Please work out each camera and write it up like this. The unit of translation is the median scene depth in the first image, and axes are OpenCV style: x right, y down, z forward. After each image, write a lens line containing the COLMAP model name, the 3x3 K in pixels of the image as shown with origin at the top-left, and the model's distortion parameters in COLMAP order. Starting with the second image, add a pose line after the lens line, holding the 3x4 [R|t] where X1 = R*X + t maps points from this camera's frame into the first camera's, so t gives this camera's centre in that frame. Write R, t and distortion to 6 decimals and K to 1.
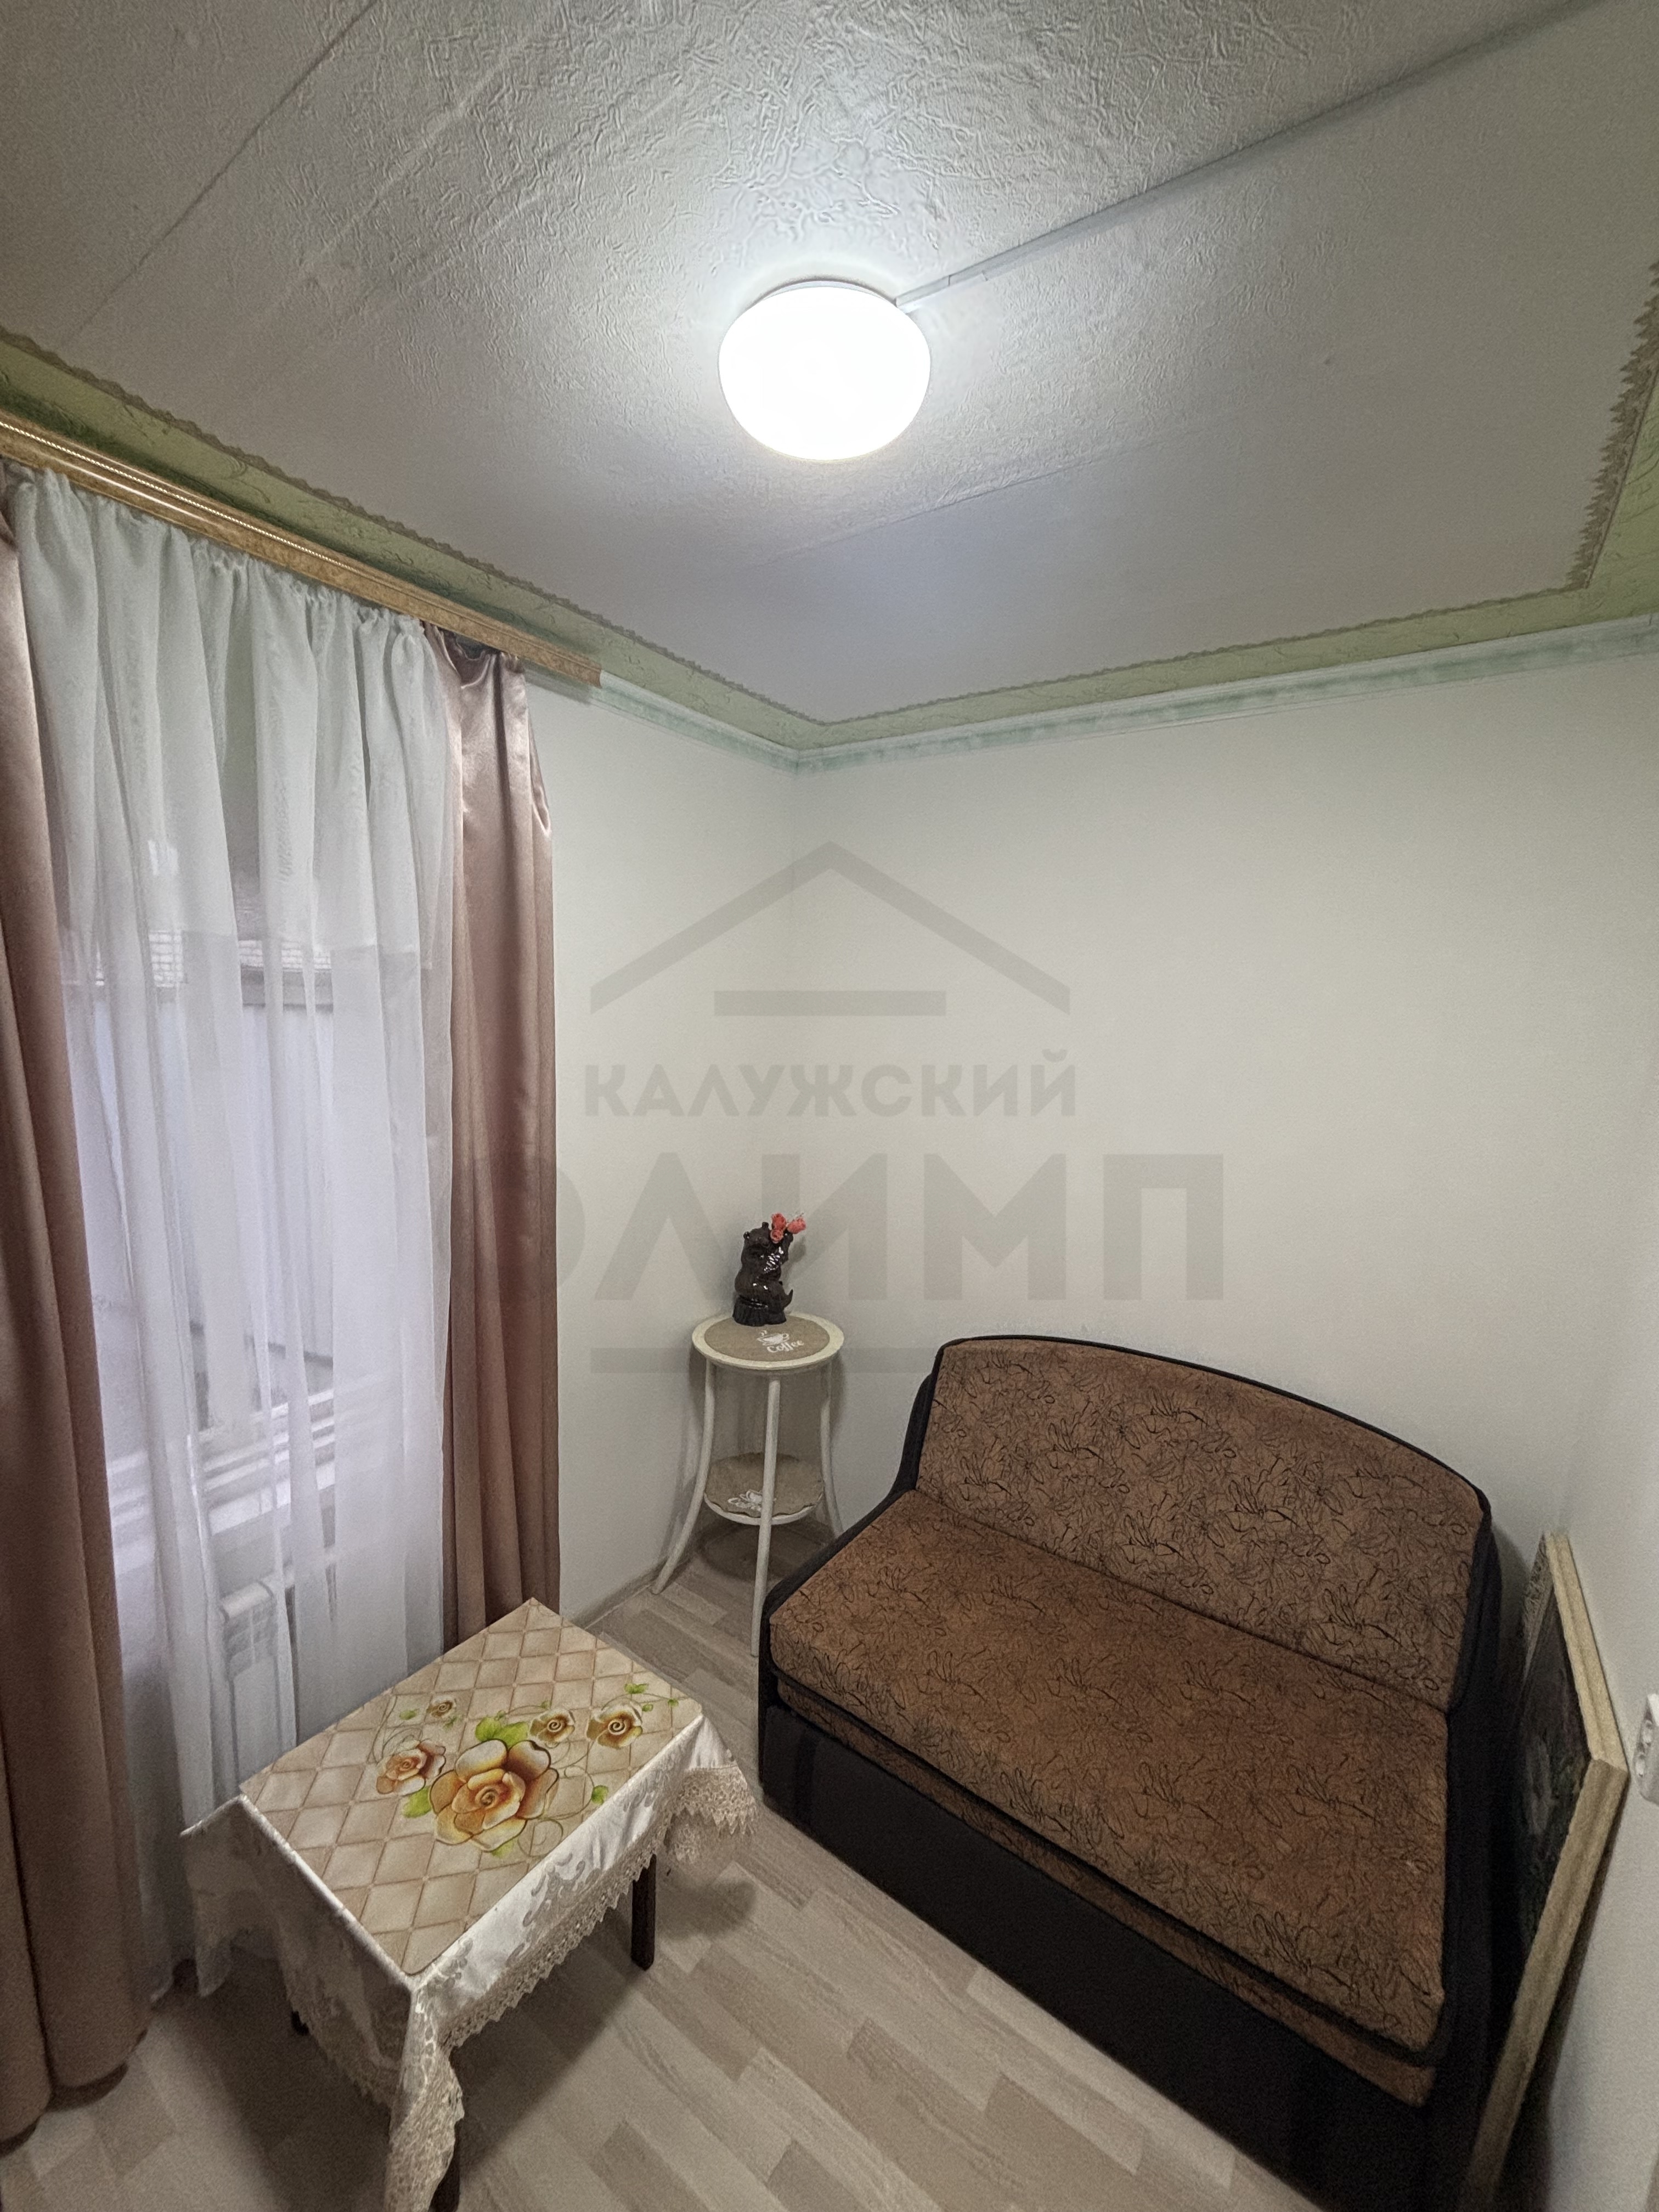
lens RADIAL K [[887.1, 0, 825.4], [0, 887.1, 1109.5], [0, 0, 1]] dist [-0.001938, 0.000931]
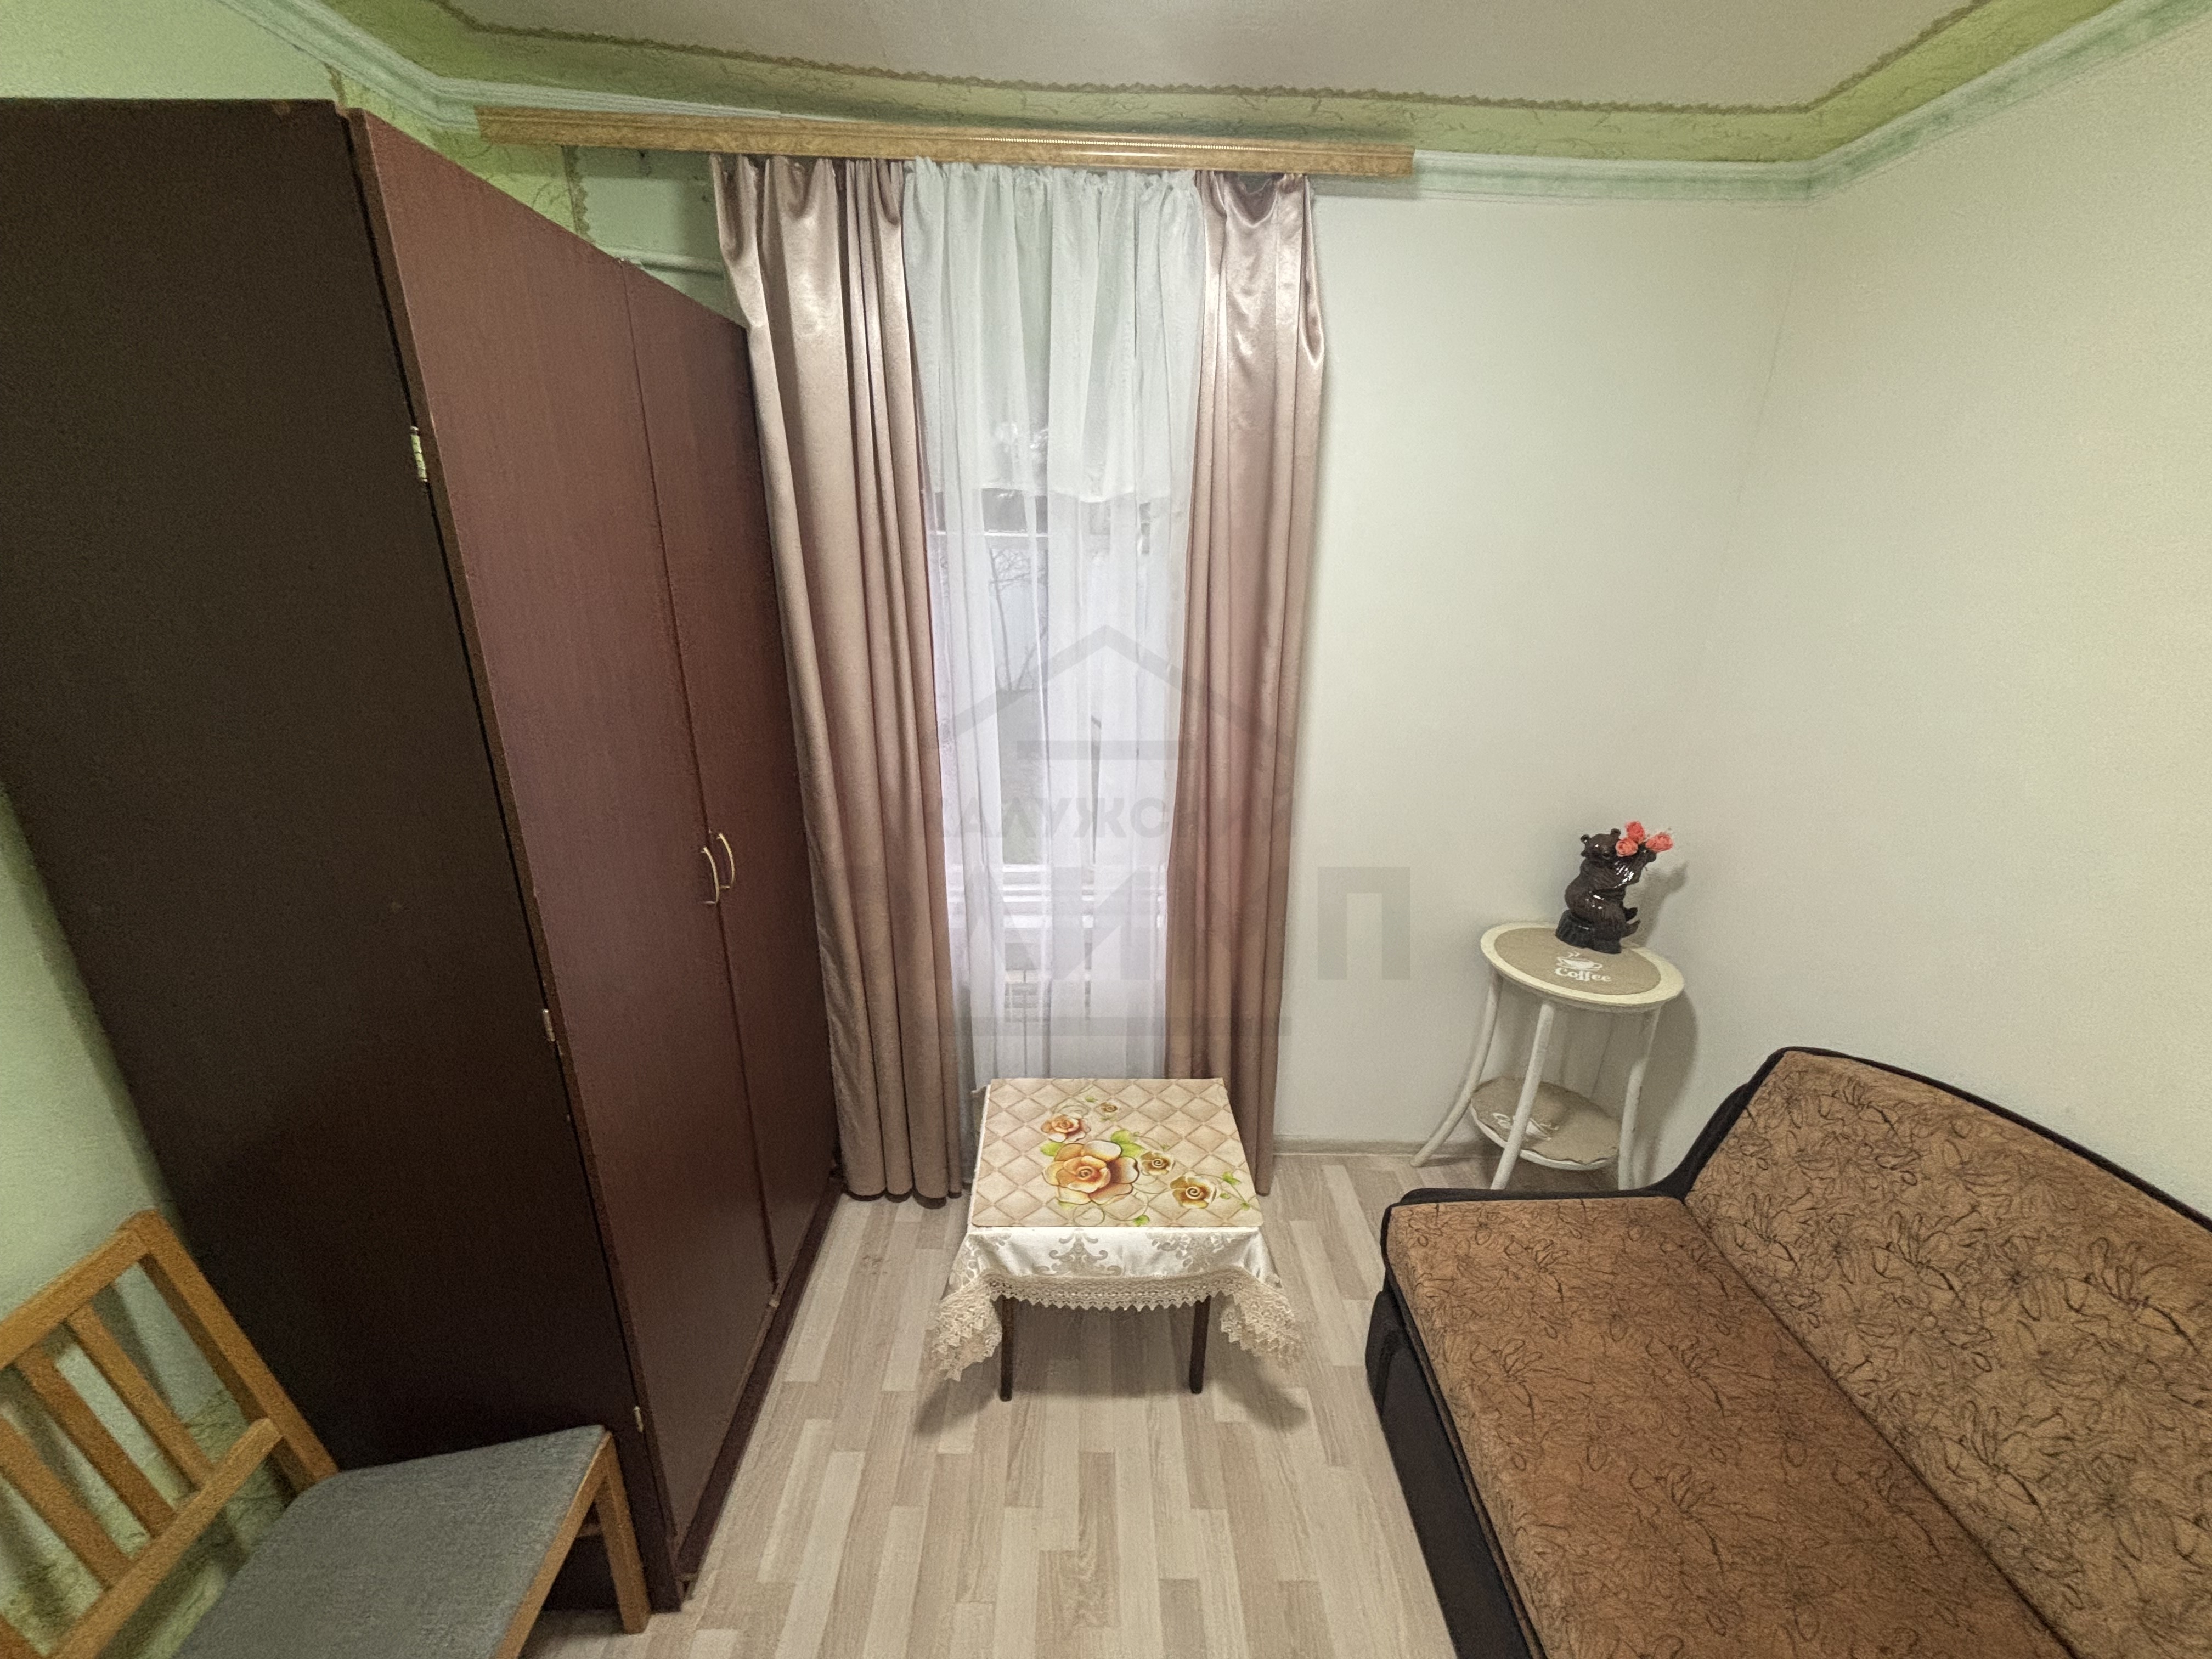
lens RADIAL K [[887.1, 0, 1104.9], [0, 887.1, 827.4], [0, 0, 1]] dist [-0.001938, 0.000931]
pose [[0.595928, 0.219076, -0.772578, 0.453115], [-0.100204, 0.974835, 0.199137, 0.018131], [0.796762, -0.041256, 0.602884, 0.222136]]
